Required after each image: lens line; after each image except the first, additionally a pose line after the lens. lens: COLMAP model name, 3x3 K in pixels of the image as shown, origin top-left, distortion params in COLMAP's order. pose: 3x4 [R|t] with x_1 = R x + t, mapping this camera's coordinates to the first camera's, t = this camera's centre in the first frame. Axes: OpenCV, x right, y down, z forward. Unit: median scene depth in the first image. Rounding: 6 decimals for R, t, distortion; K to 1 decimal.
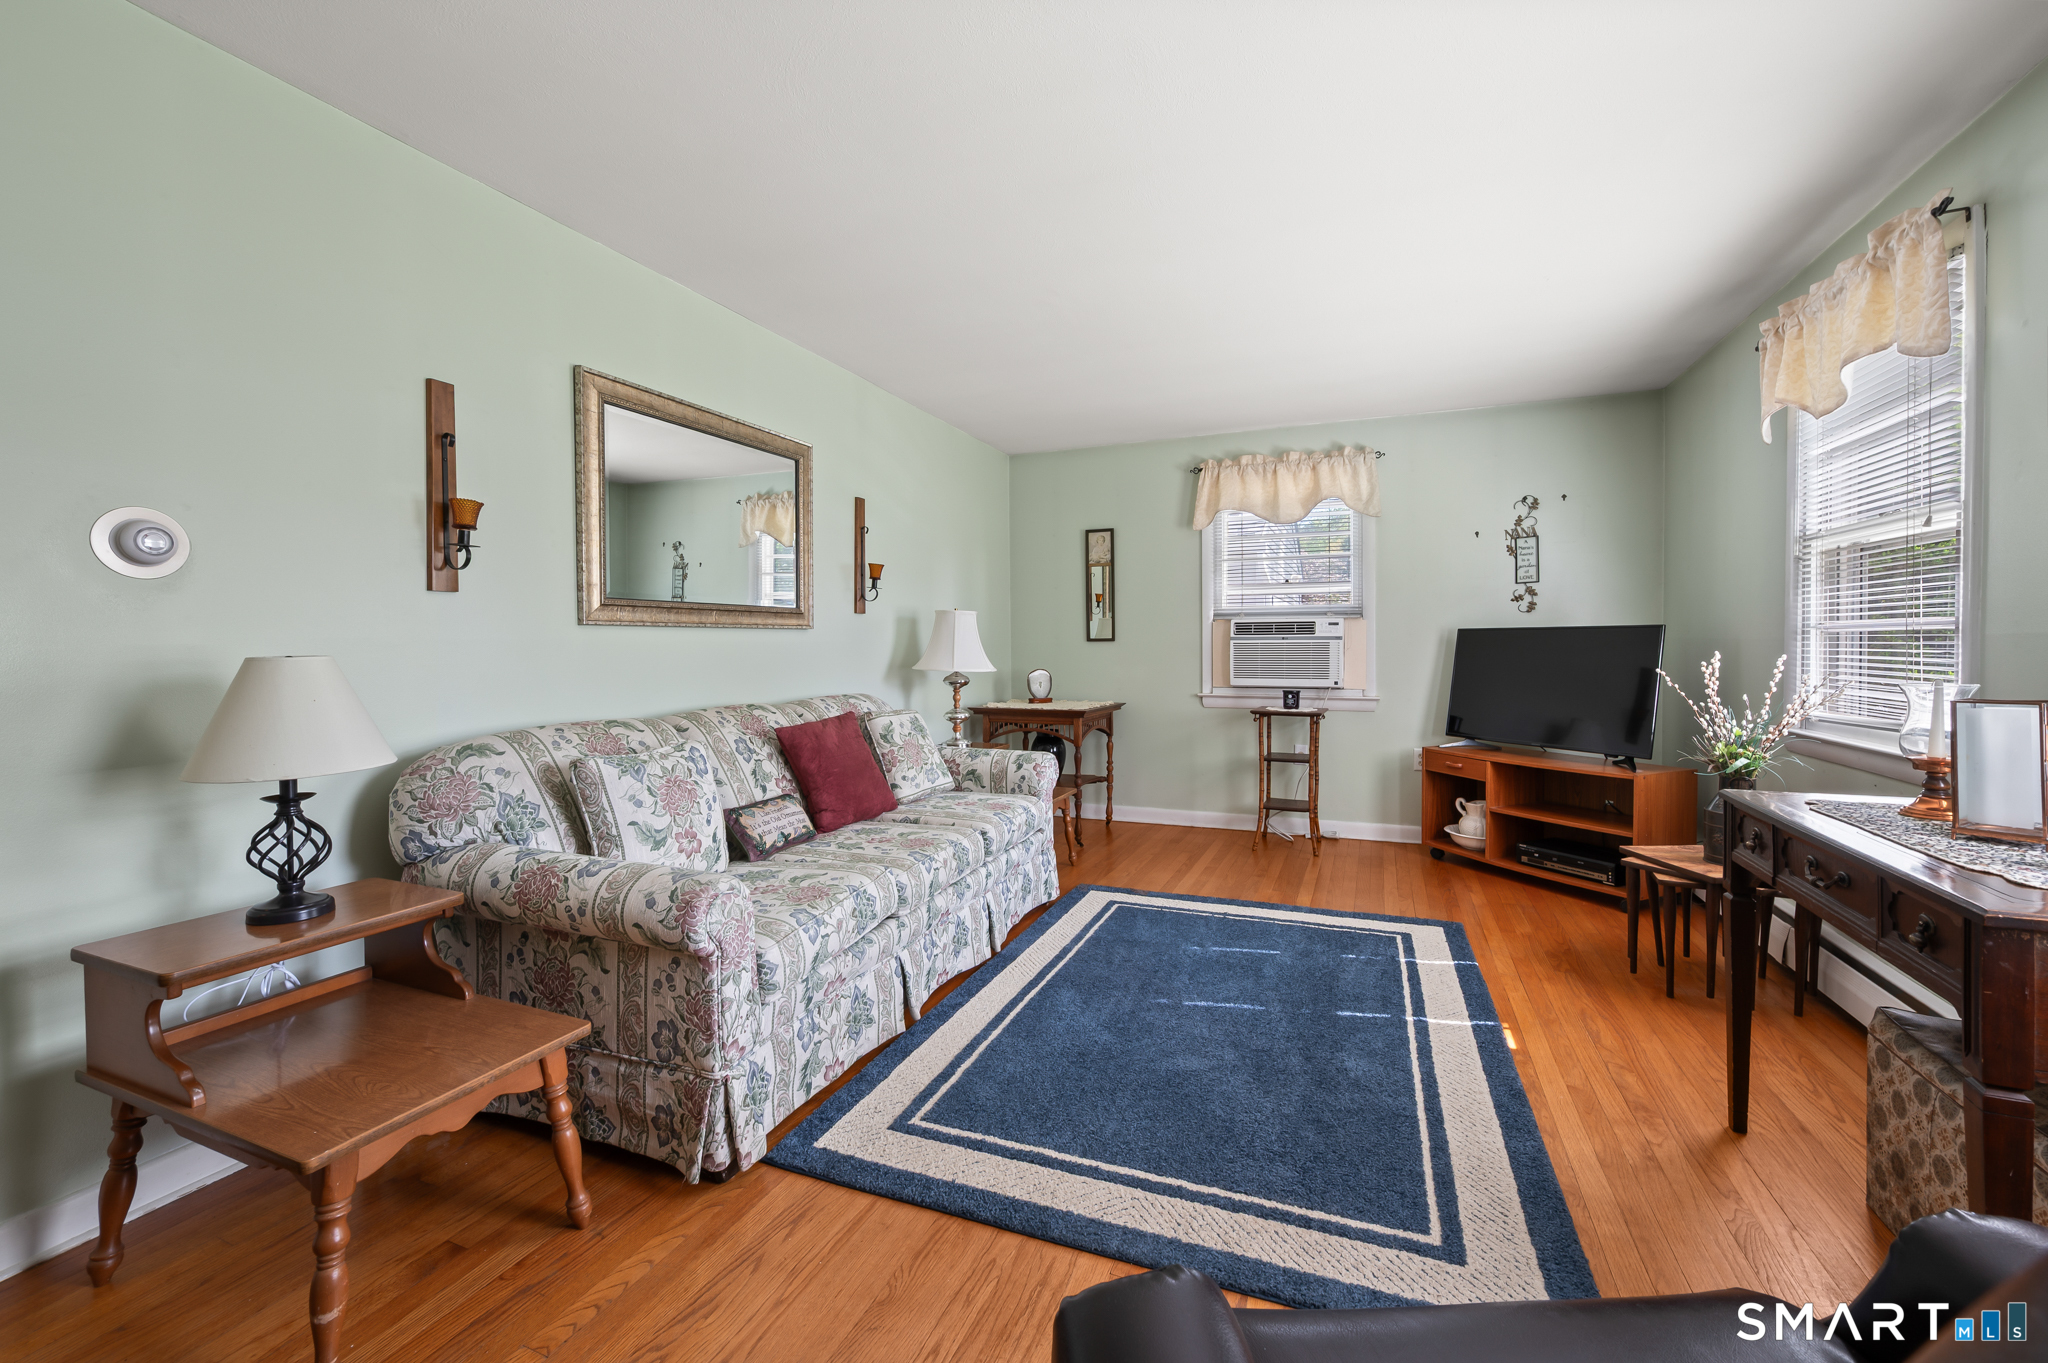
lens RADIAL K [[812.3, 0, 1028.4], [0, 812.3, 663.1], [0, 0, 1]] dist [0.001272, 0.000210]
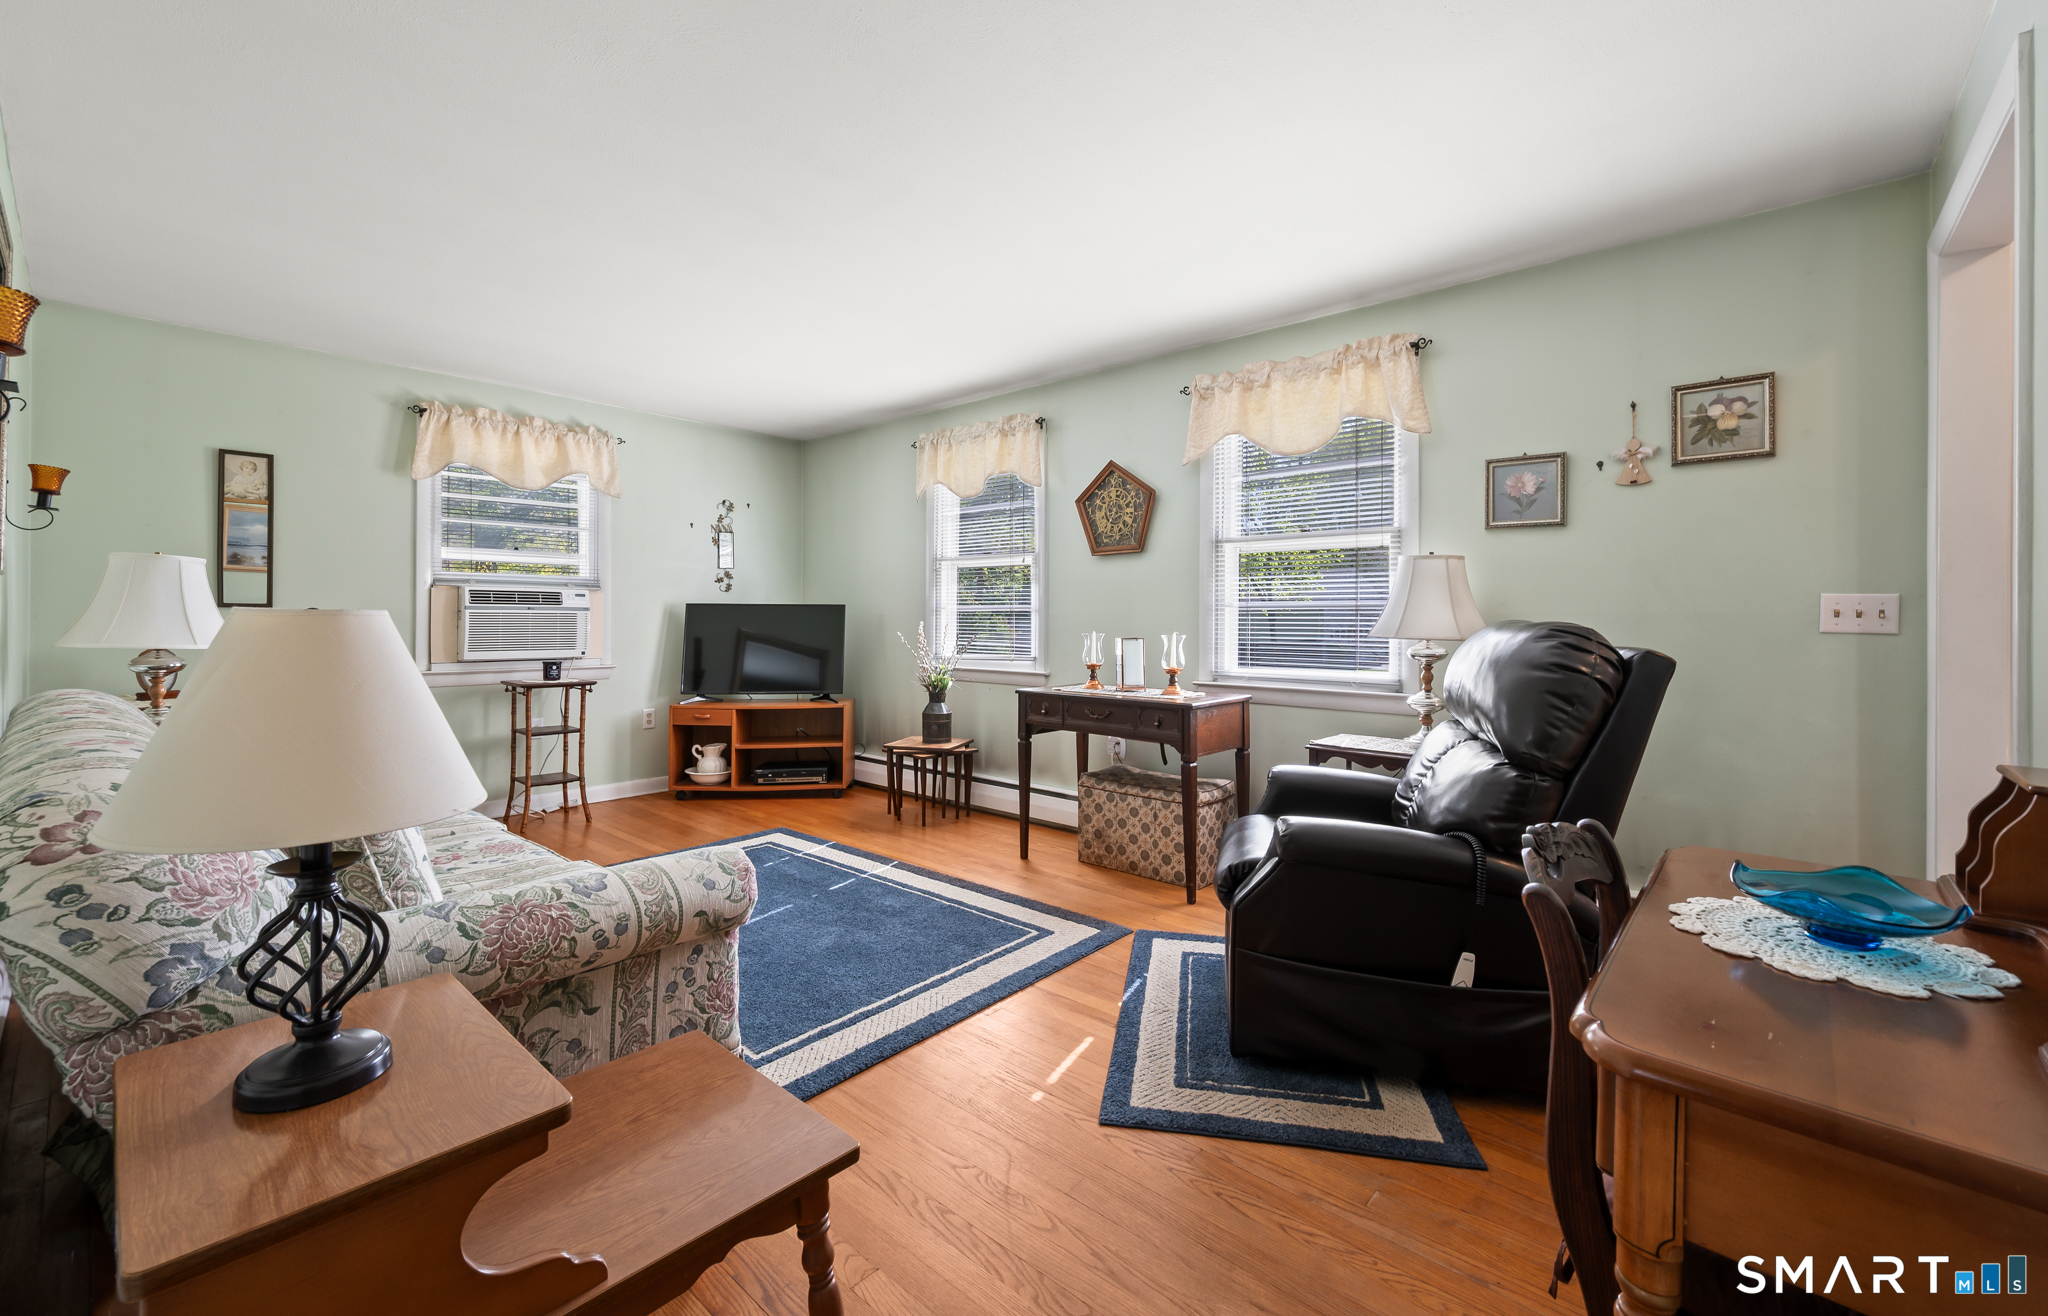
lens RADIAL K [[845.0, 0, 1018.5], [0, 845.0, 614.7], [0, 0, 1]] dist [-0.001506, 0.000014]
pose [[0.335718, 0.012077, 0.941885, -0.474725], [0.015808, 0.999705, -0.018453, 0.004982], [-0.941830, 0.021084, 0.335428, 0.130137]]
